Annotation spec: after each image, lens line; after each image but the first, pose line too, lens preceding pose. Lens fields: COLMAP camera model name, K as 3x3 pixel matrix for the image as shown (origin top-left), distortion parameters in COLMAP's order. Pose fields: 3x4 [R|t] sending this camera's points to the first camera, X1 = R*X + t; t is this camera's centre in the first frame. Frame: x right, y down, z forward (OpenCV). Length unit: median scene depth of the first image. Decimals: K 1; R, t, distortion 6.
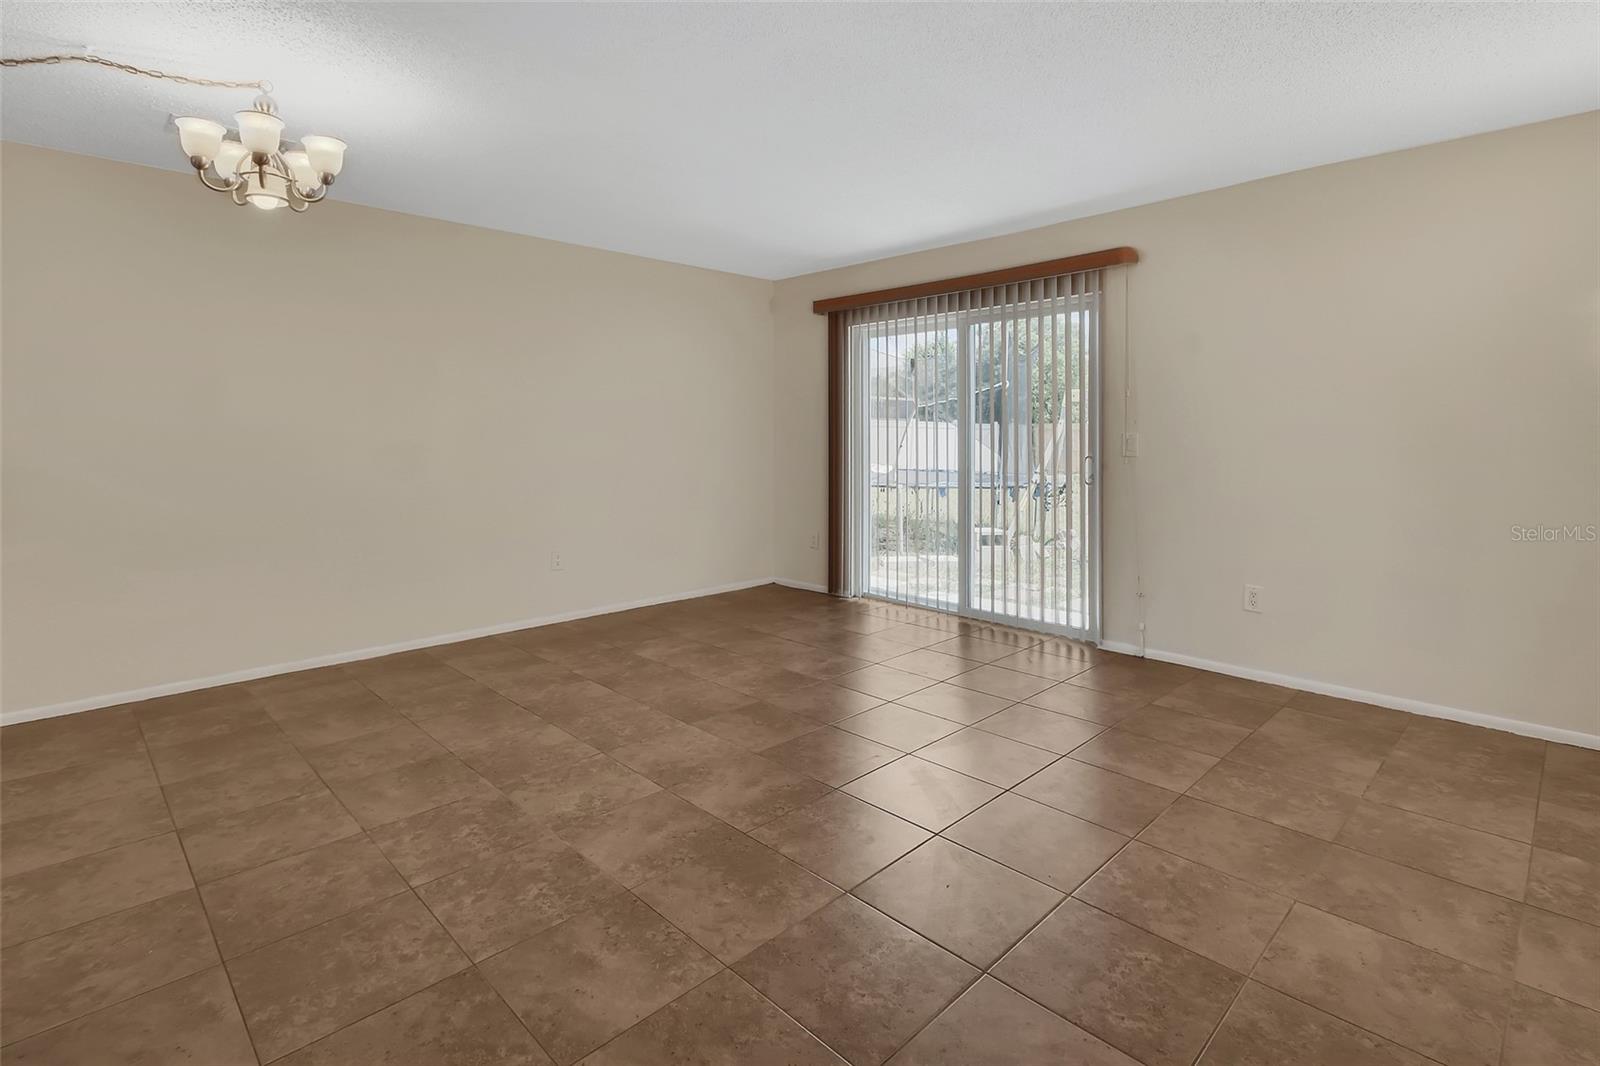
lens RADIAL K [[772.5, 0, 780.2], [0, 772.5, 431.7], [0, 0, 1]] dist [0.010095, -0.000916]
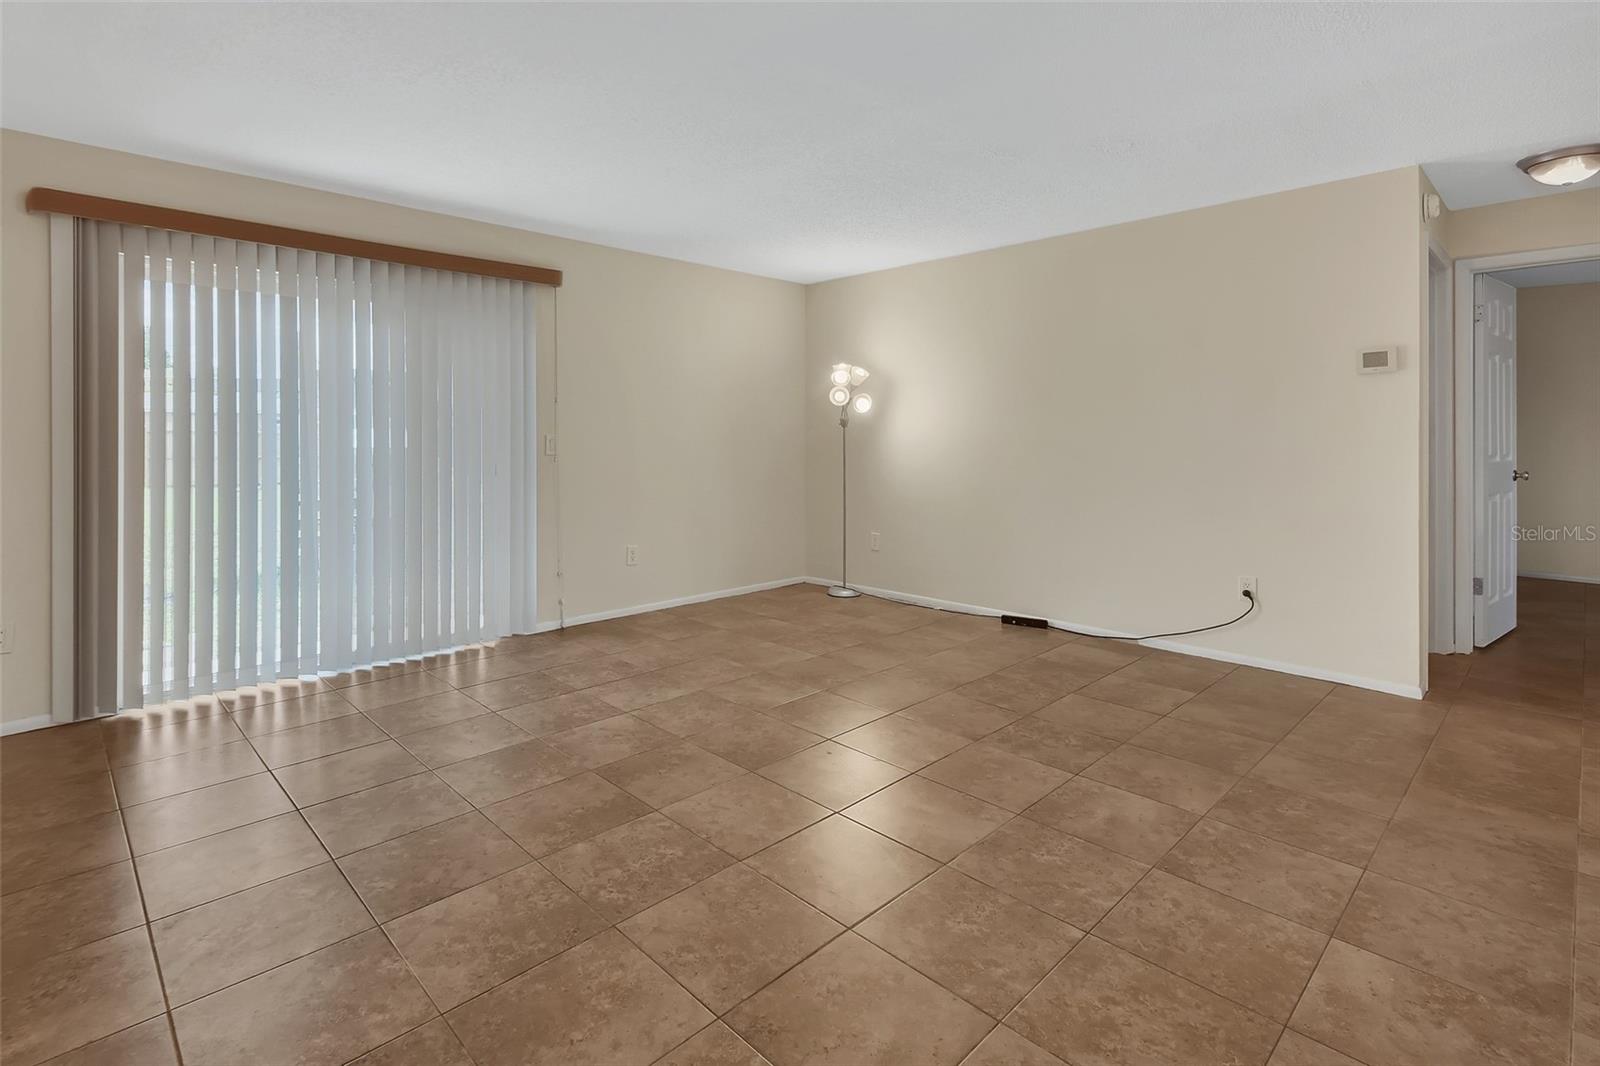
lens RADIAL K [[772.5, 0, 780.2], [0, 772.5, 431.7], [0, 0, 1]] dist [0.010095, -0.000916]
pose [[0.001676, 0.000488, 0.999998, -1.101949], [0.002716, 0.999996, -0.000492, -0.000293], [-0.999995, 0.002716, 0.001675, 1.079304]]
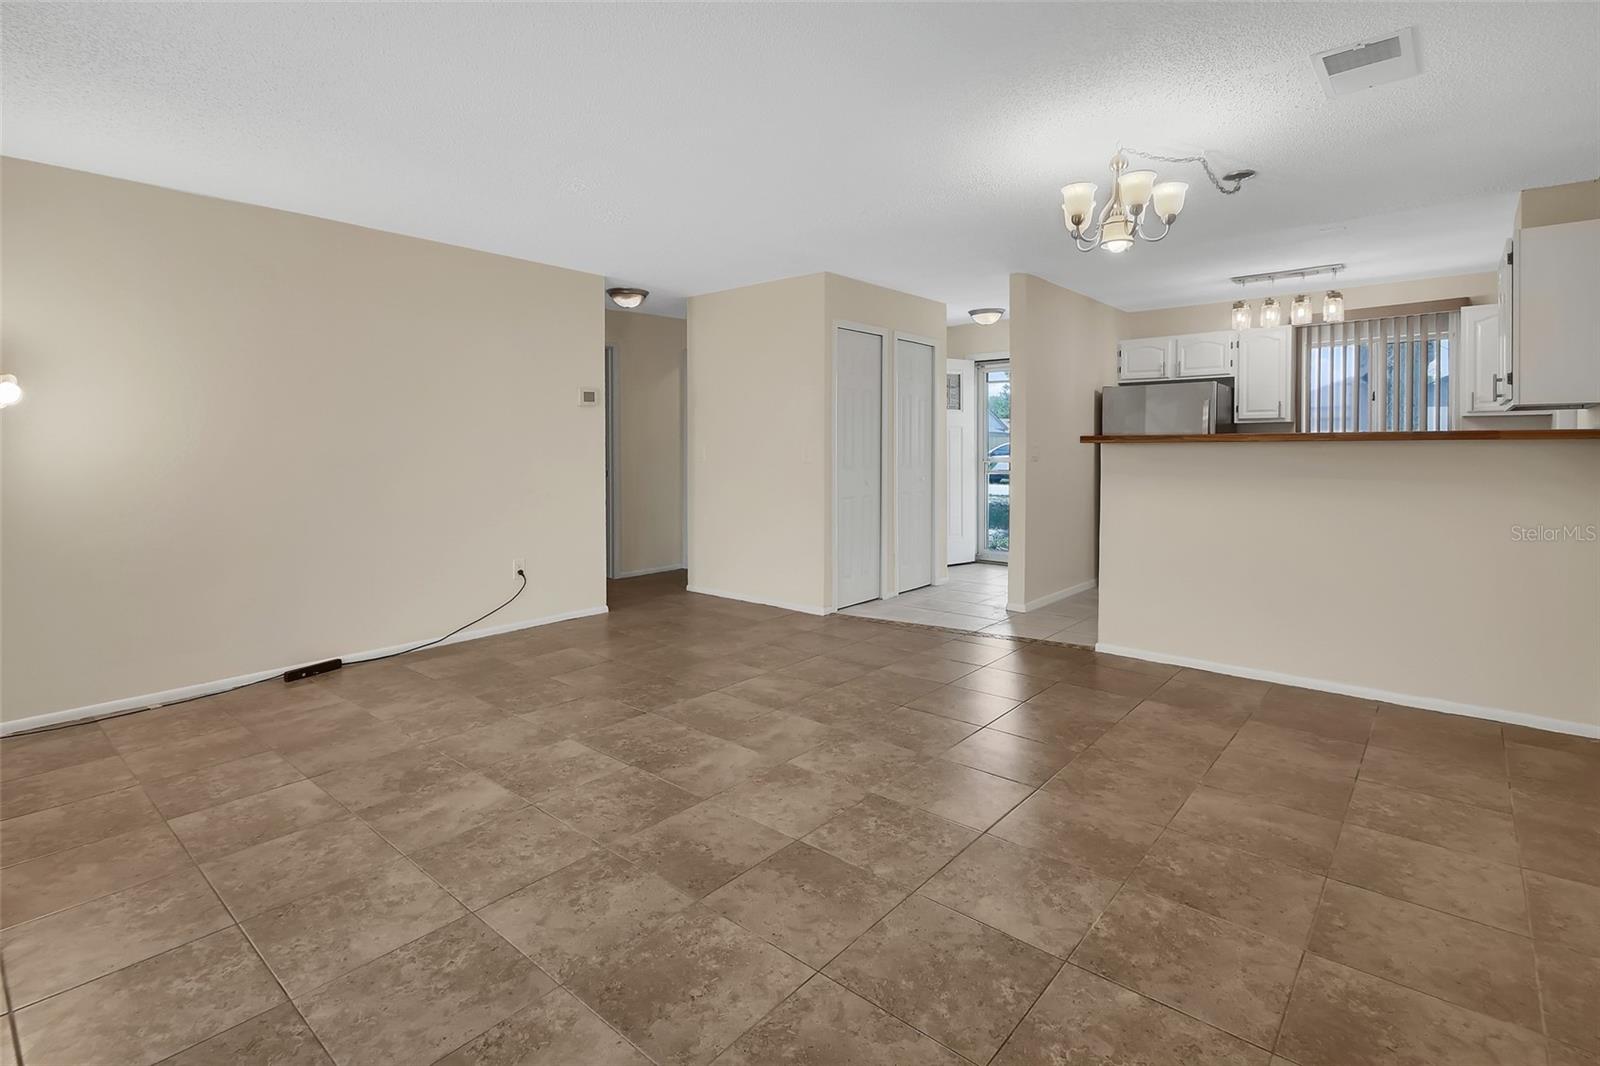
lens RADIAL K [[772.5, 0, 780.2], [0, 772.5, 431.7], [0, 0, 1]] dist [0.010095, -0.000916]
pose [[-0.996555, 0.003488, -0.082863, -0.050897], [0.004776, 0.999871, -0.015353, 0.003059], [0.082799, -0.015696, -0.996443, 2.143549]]
